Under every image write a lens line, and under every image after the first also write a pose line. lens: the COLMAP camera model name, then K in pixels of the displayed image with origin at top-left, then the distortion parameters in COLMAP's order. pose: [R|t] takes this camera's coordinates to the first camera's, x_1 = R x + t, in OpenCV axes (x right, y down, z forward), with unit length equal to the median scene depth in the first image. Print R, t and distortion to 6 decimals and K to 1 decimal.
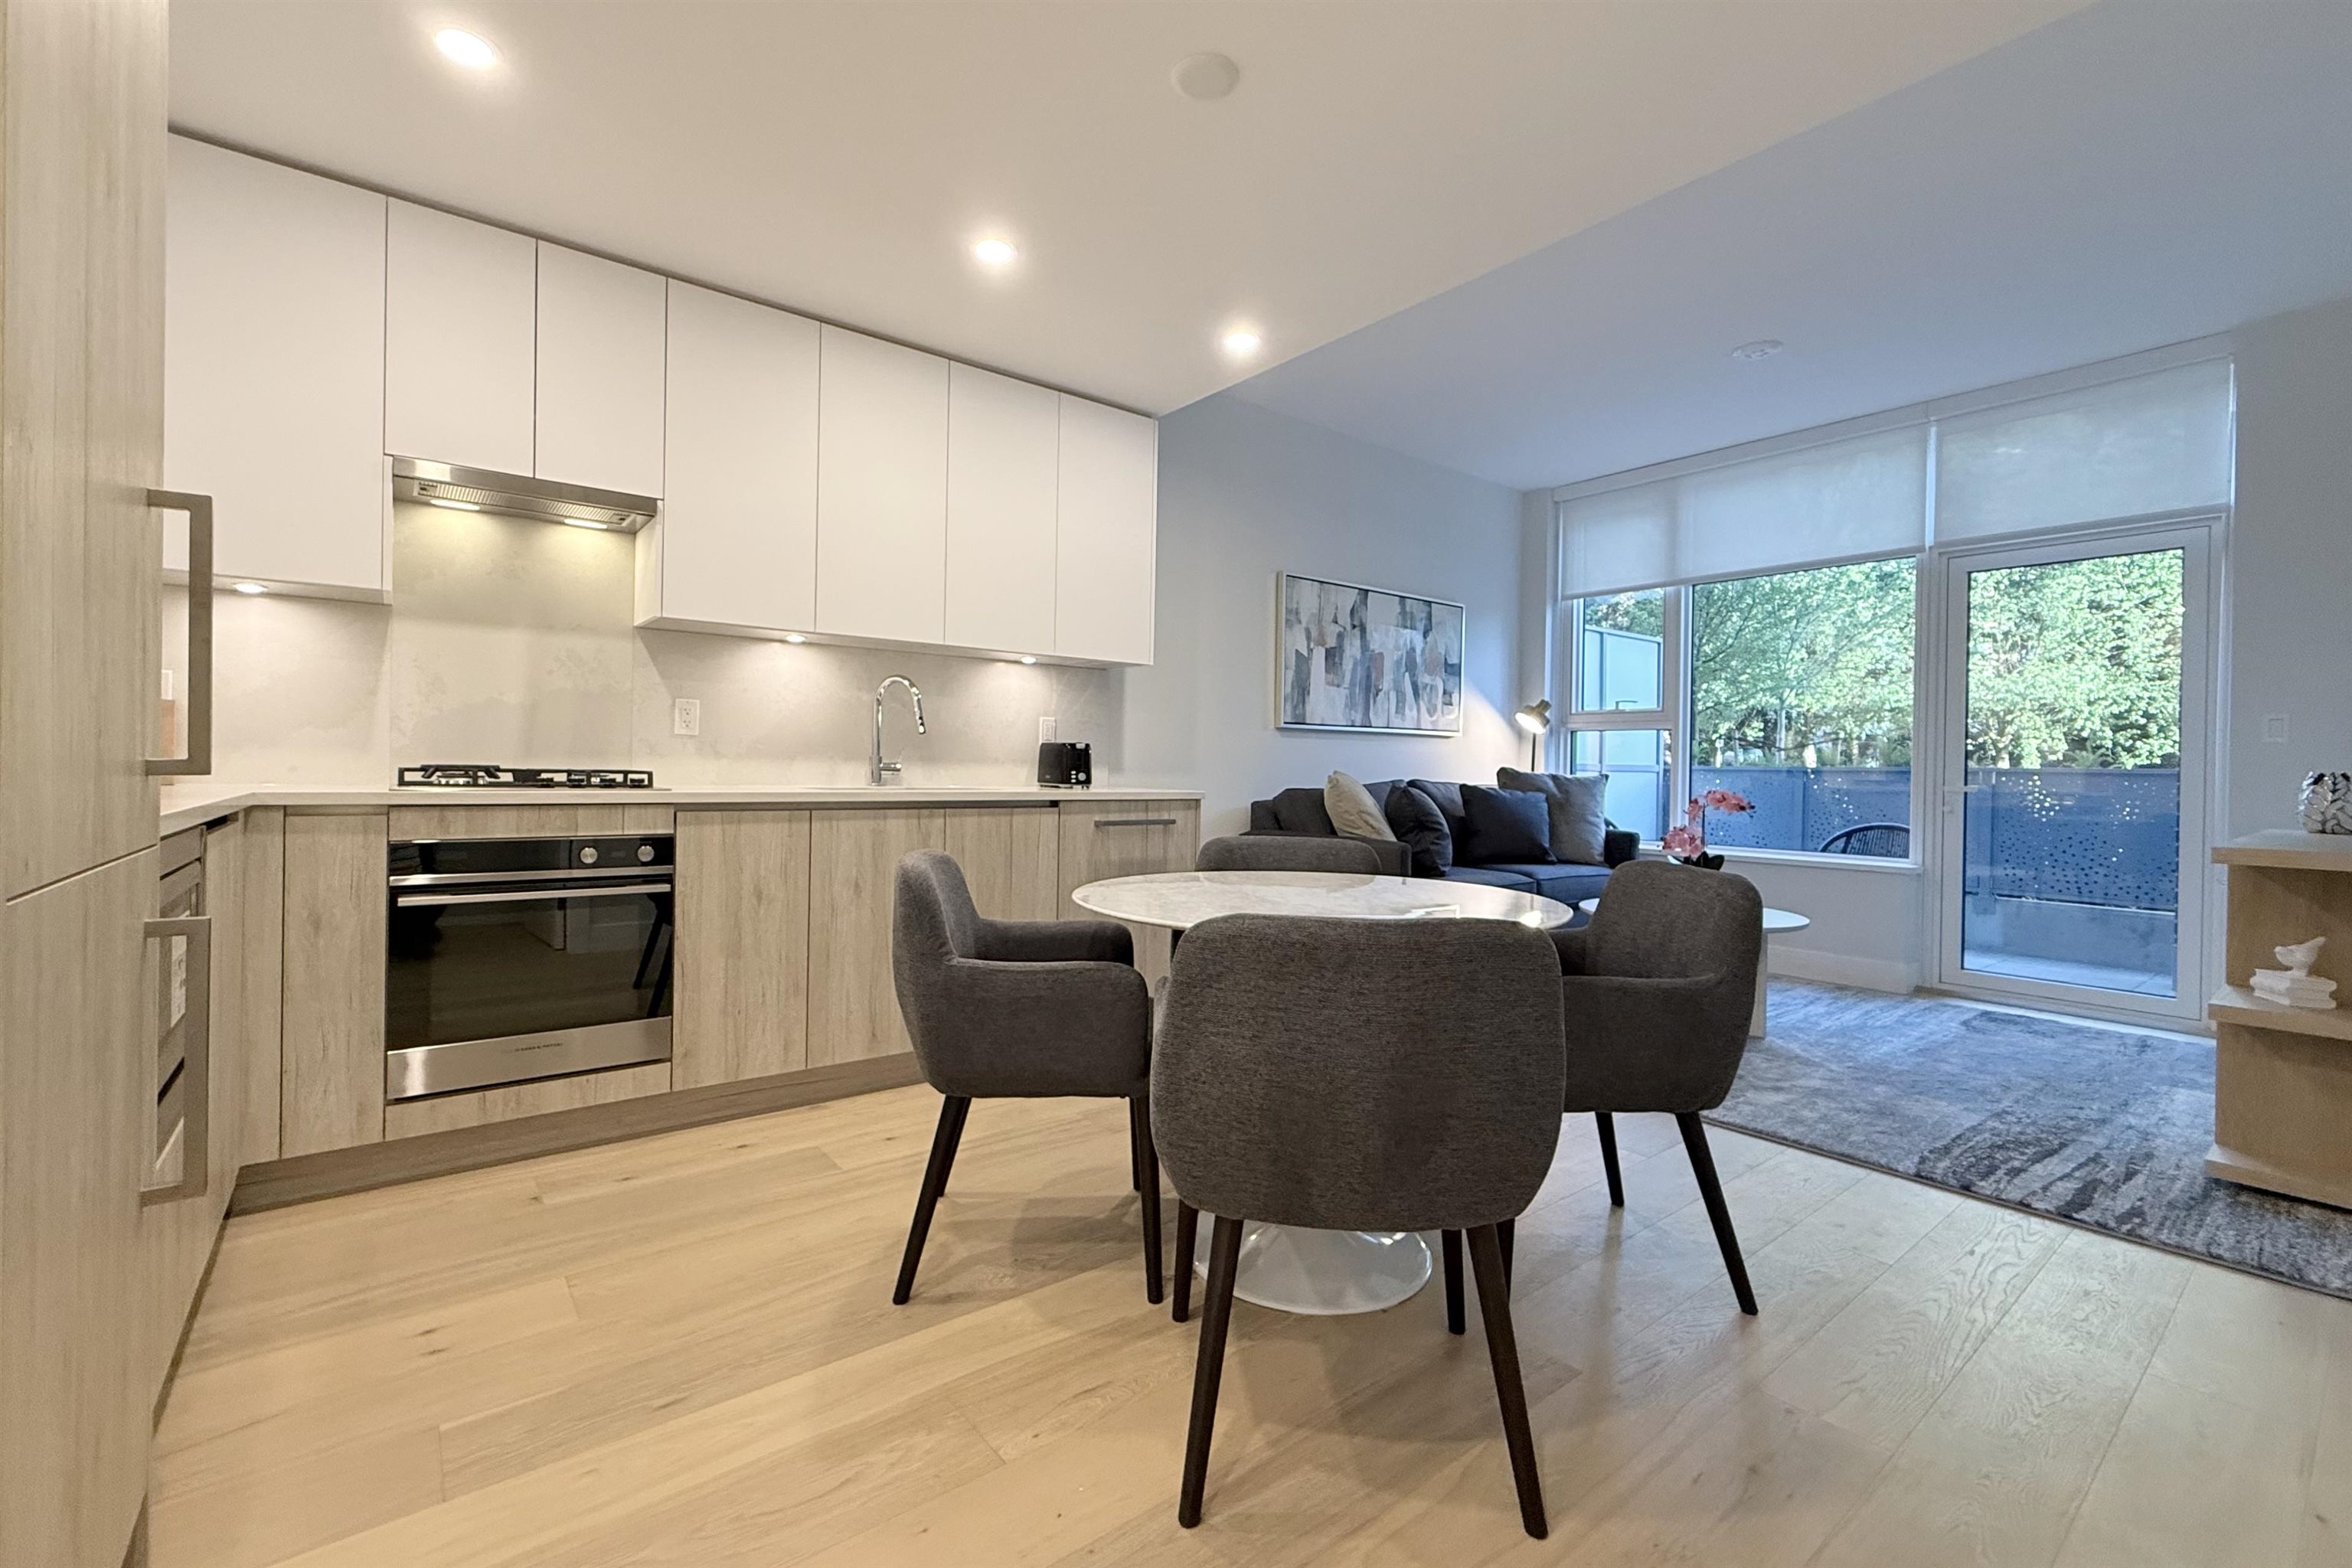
lens RADIAL K [[908.1, 0, 1120.2], [0, 908.1, 771.3], [0, 0, 1]] dist [-0.013396, -0.000070]
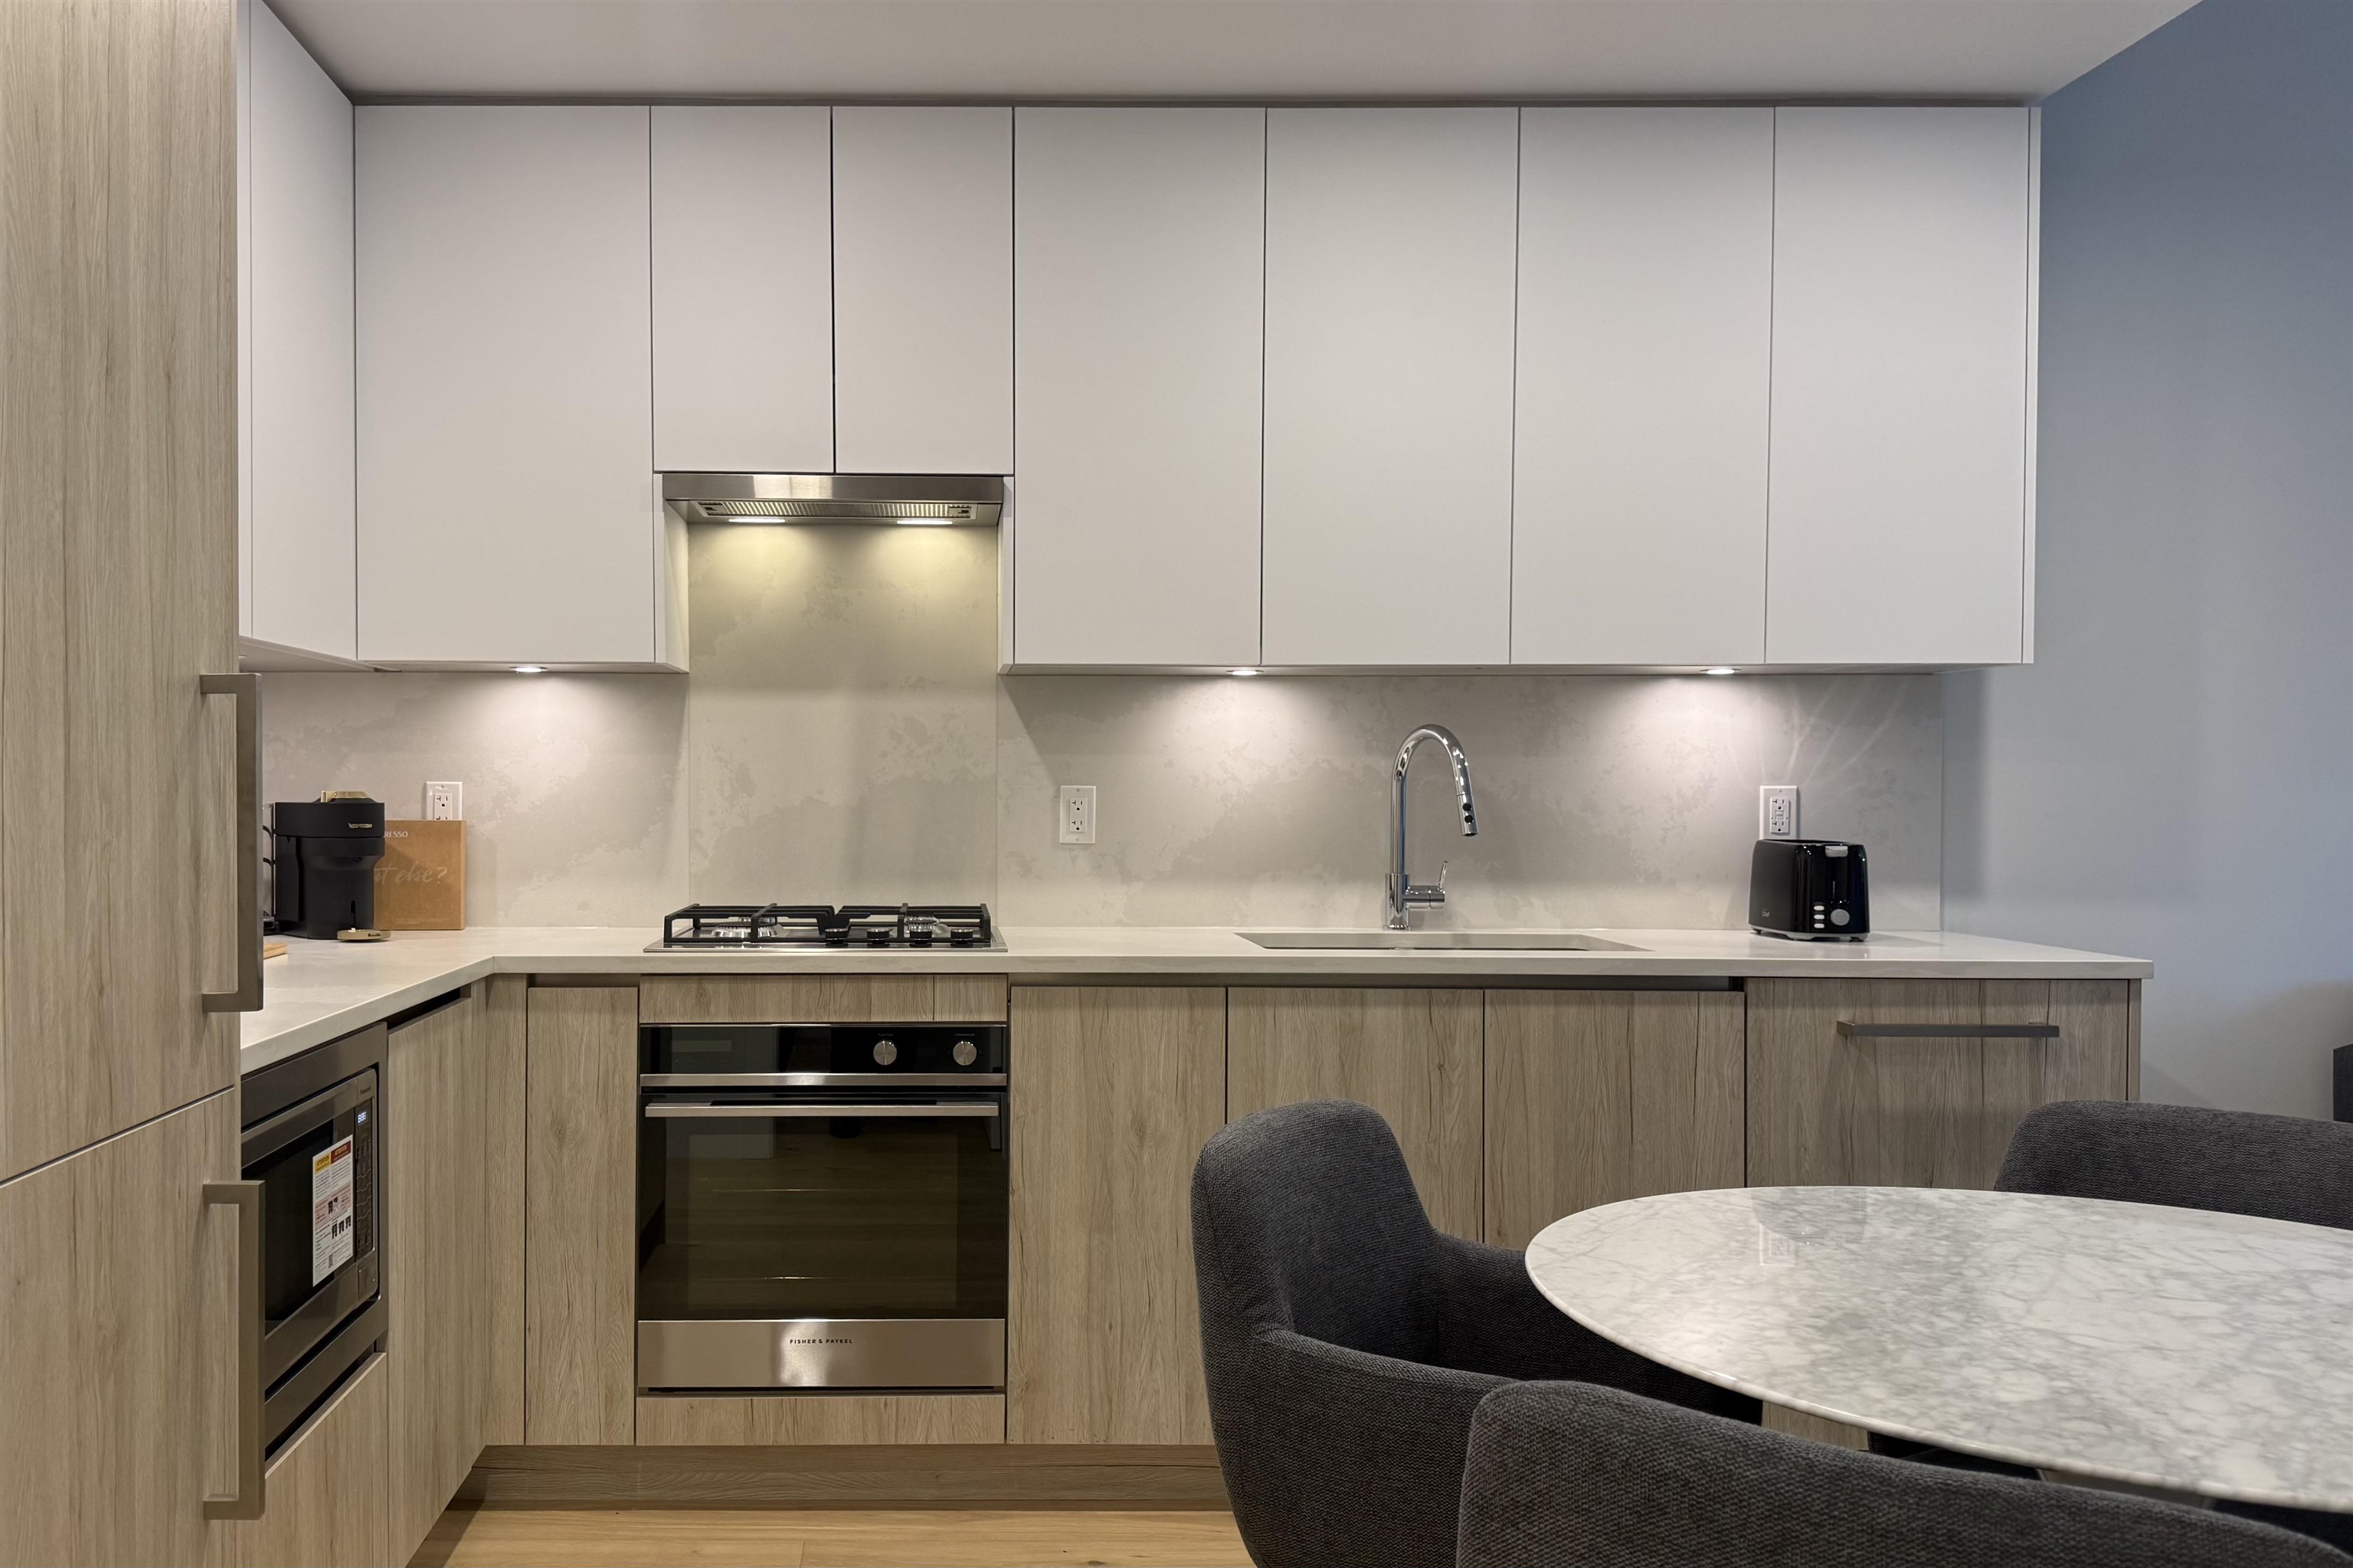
lens RADIAL K [[1776.1, 0, 1116.0], [0, 1776.1, 786.1], [0, 0, 1]] dist [0.120642, -0.192023]
pose [[0.816095, -0.006199, -0.577885, 0.240417], [0.006902, 0.999976, -0.000980, -0.079687], [0.577877, -0.003189, 0.816118, 0.039082]]
